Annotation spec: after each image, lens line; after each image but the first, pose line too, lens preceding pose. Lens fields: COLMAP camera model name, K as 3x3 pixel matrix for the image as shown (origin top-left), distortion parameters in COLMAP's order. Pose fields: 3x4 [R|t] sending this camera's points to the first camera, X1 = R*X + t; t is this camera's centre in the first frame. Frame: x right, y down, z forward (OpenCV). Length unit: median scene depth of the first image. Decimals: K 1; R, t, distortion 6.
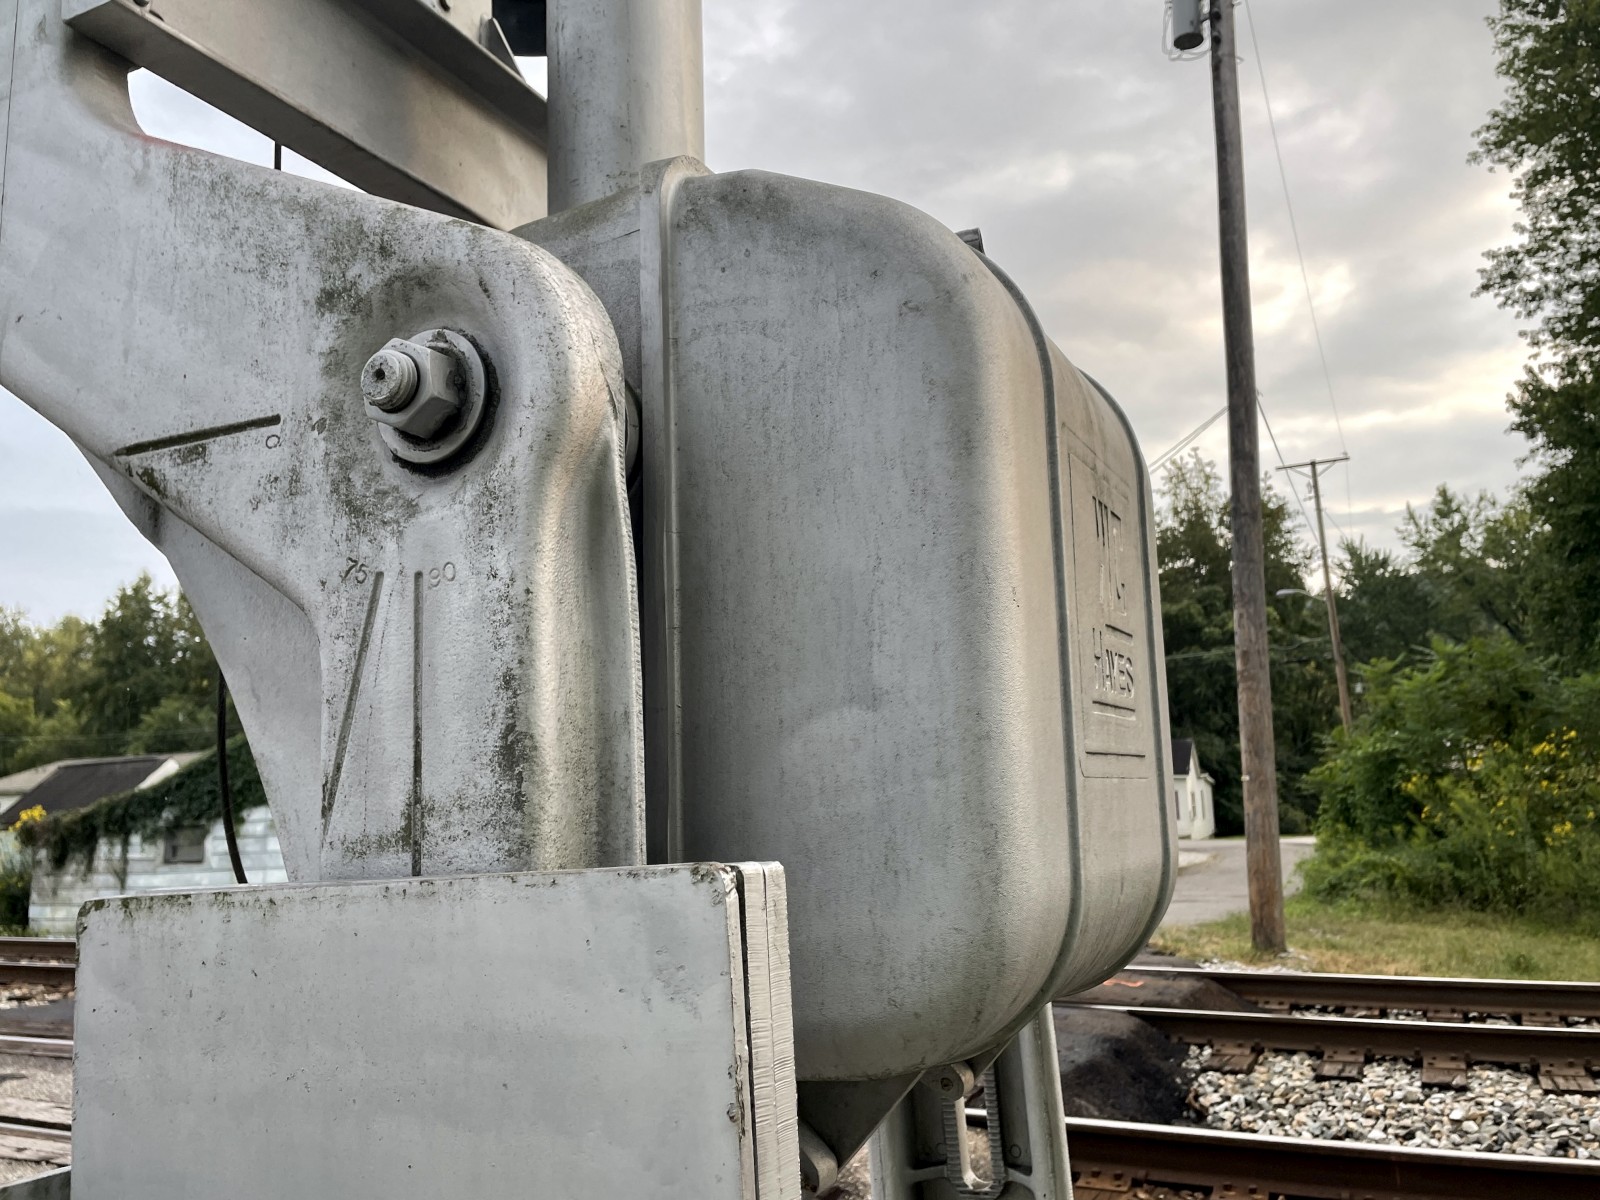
lens RADIAL K [[1358.6, 0, 770.5], [0, 1358.6, 576.8], [0, 0, 1]] dist [0.038788, -0.016879]
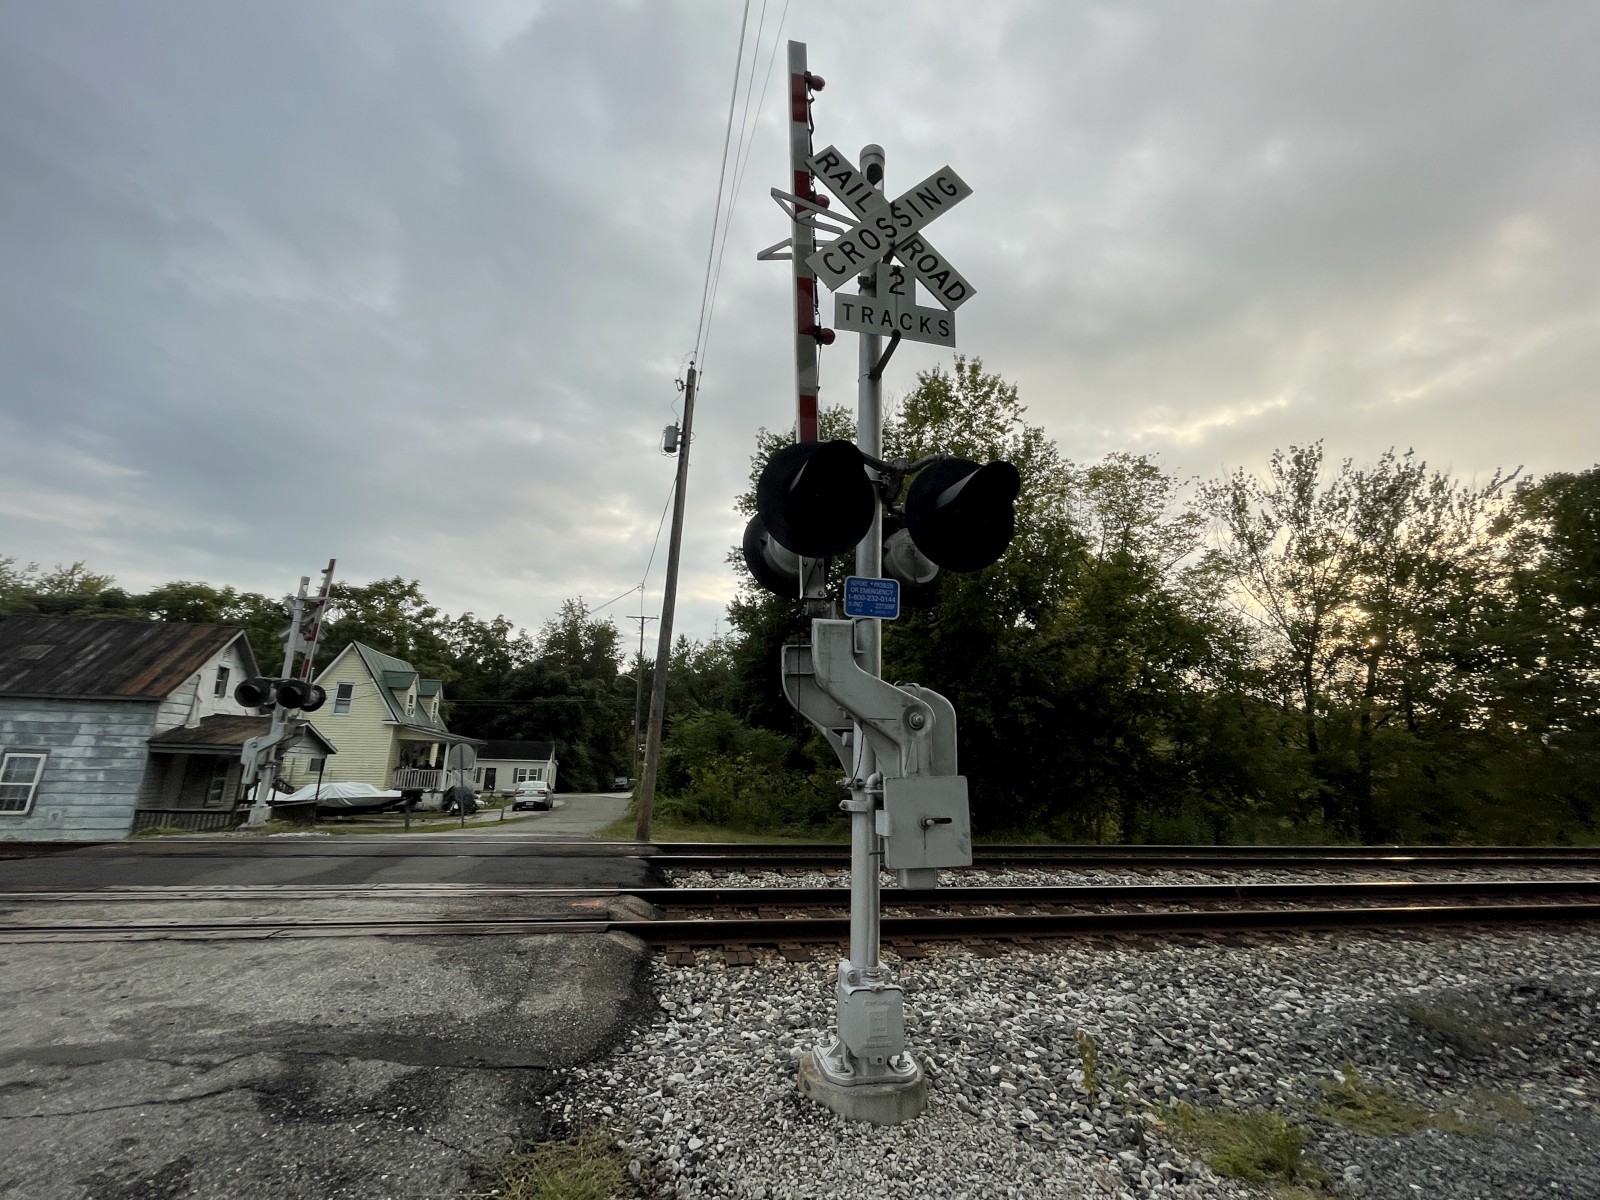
lens RADIAL K [[701.5, 0, 809.7], [0, 701.5, 598.4], [0, 0, 1]] dist [-0.001191, -0.001096]
pose [[0.780067, 0.195658, 0.594318, -0.105863], [-0.144546, 0.980509, -0.133076, -0.005724], [-0.608771, 0.017902, 0.793144, -0.063430]]
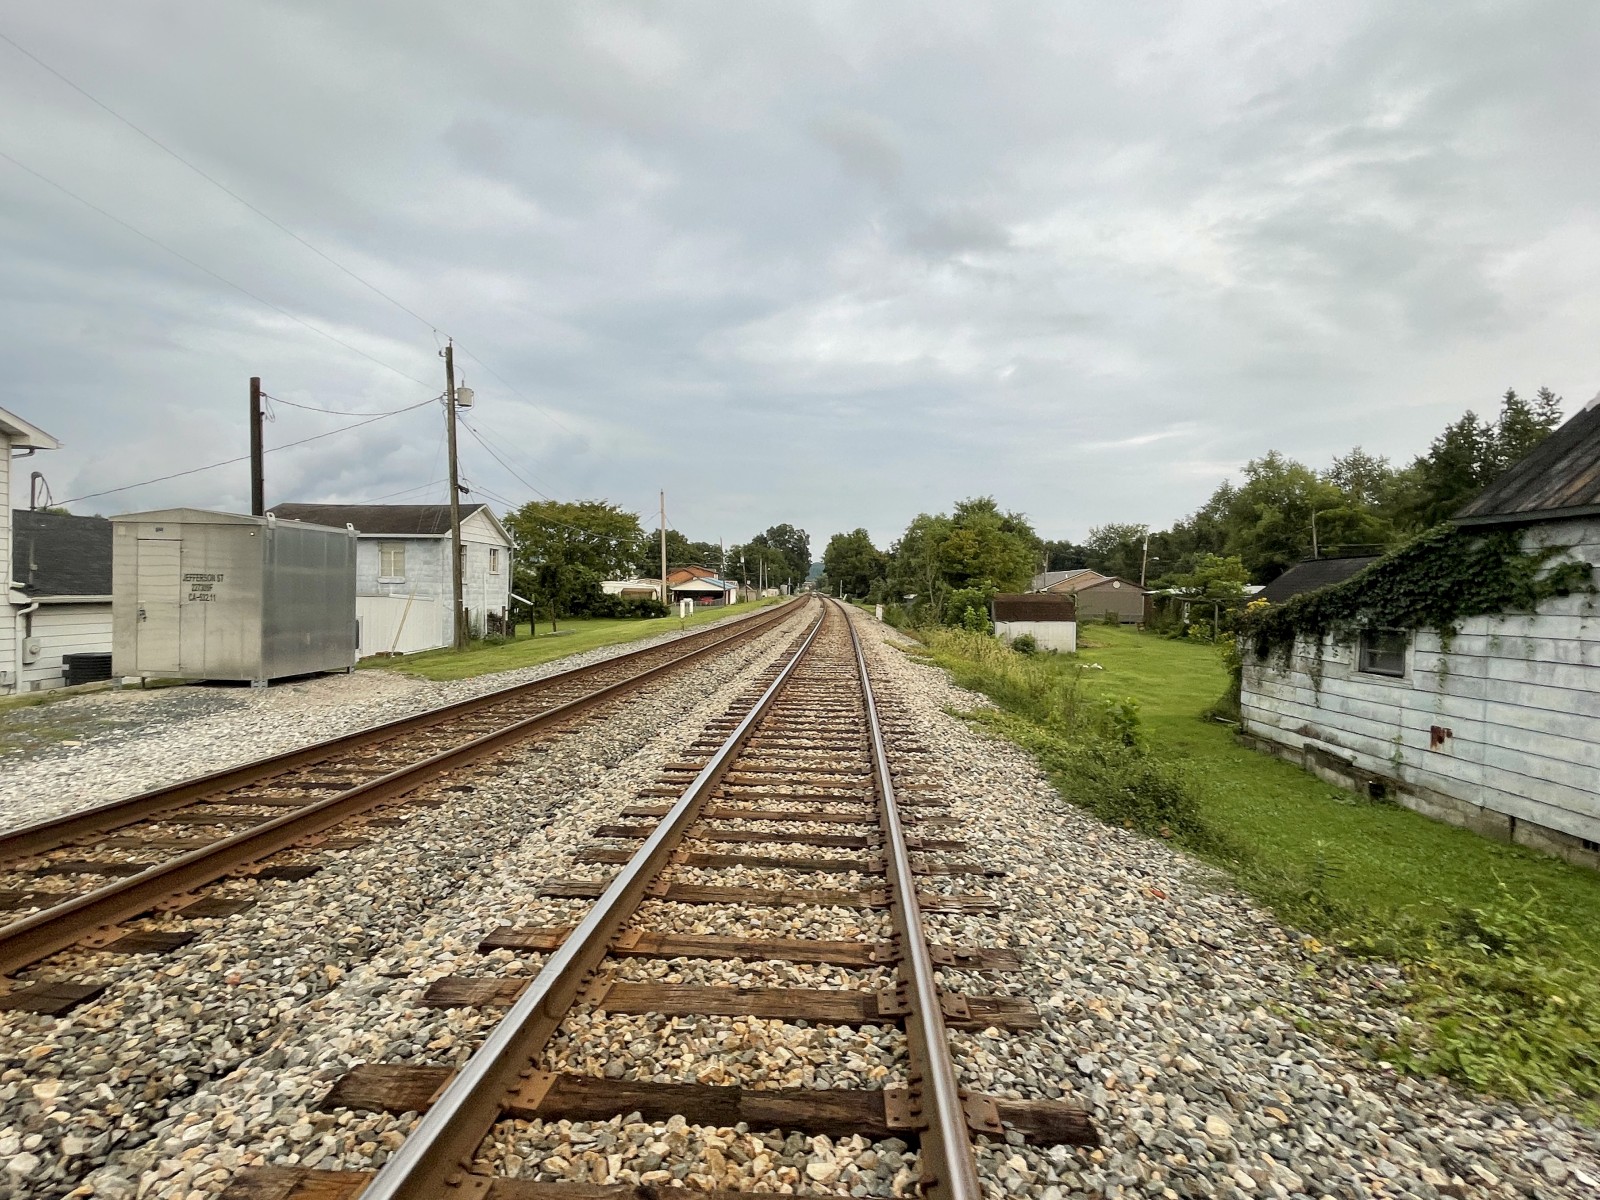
lens RADIAL K [[788.8, 0, 815.6], [0, 788.8, 598.0], [0, 0, 1]] dist [-0.012368, 0.003111]
pose [[0.407320, 0.049751, -0.911929, -0.126443], [0.113541, 0.988010, 0.104616, 0.069060], [0.906200, -0.146154, 0.396788, 0.477589]]
